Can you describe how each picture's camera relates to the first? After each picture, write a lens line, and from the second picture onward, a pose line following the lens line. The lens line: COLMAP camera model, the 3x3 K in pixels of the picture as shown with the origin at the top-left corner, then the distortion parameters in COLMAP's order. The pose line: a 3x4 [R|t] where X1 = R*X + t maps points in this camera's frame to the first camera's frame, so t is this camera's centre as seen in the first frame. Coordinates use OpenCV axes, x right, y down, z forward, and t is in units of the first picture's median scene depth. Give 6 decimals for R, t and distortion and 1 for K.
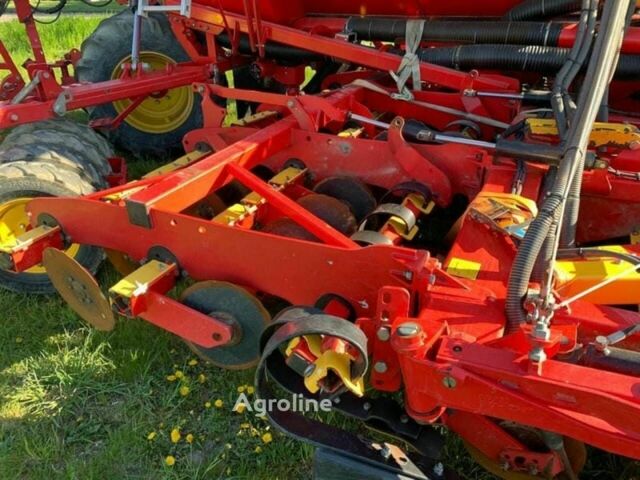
lens RADIAL K [[497.2, 0, 318.7], [0, 497.2, 247.1], [0, 0, 1]] dist [0.010231, 0.000378]
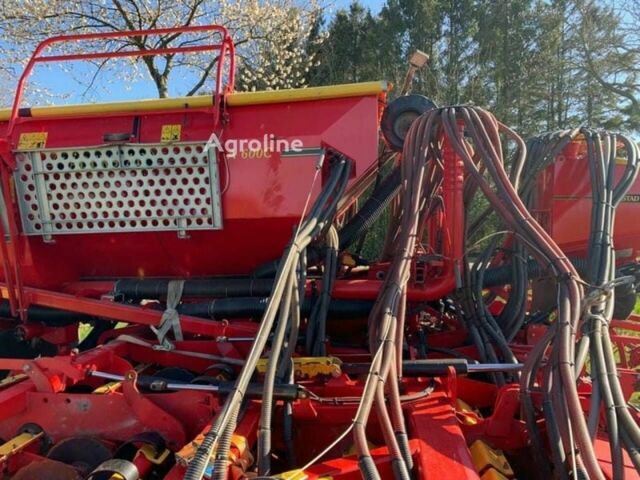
lens RADIAL K [[492.8, 0, 316.6], [0, 492.8, 241.7], [0, 0, 1]] dist [0.050841, -0.072582]
pose [[0.944021, -0.017782, 0.329405, 0.134636], [0.168988, 0.883647, -0.436591, 0.019660], [-0.283315, 0.467817, 0.837186, -0.097986]]
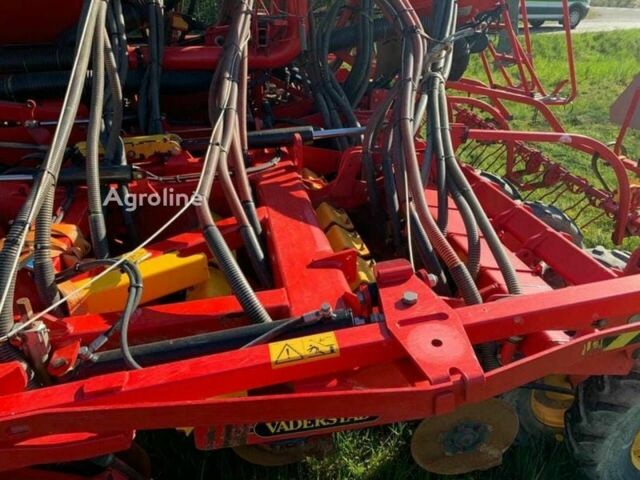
lens RADIAL K [[497.2, 0, 318.7], [0, 497.2, 247.1], [0, 0, 1]] dist [0.010231, 0.000378]
pose [[0.802150, -0.271376, 0.531893, 0.165595], [0.293856, 0.954836, 0.044000, 0.028772], [-0.519811, 0.121005, 0.845668, -0.048500]]
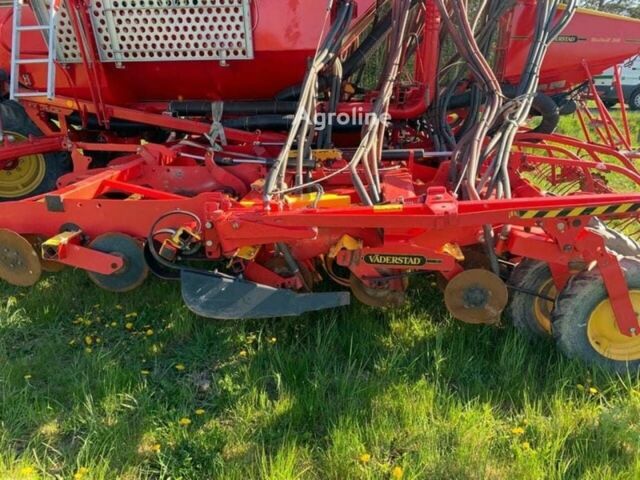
lens RADIAL K [[492.8, 0, 316.6], [0, 492.8, 241.7], [0, 0, 1]] dist [0.050841, -0.072582]
pose [[0.942885, -0.101603, 0.317247, -0.044011], [0.157277, 0.975301, -0.155087, 0.255680], [-0.293654, 0.196125, 0.935576, -0.440055]]
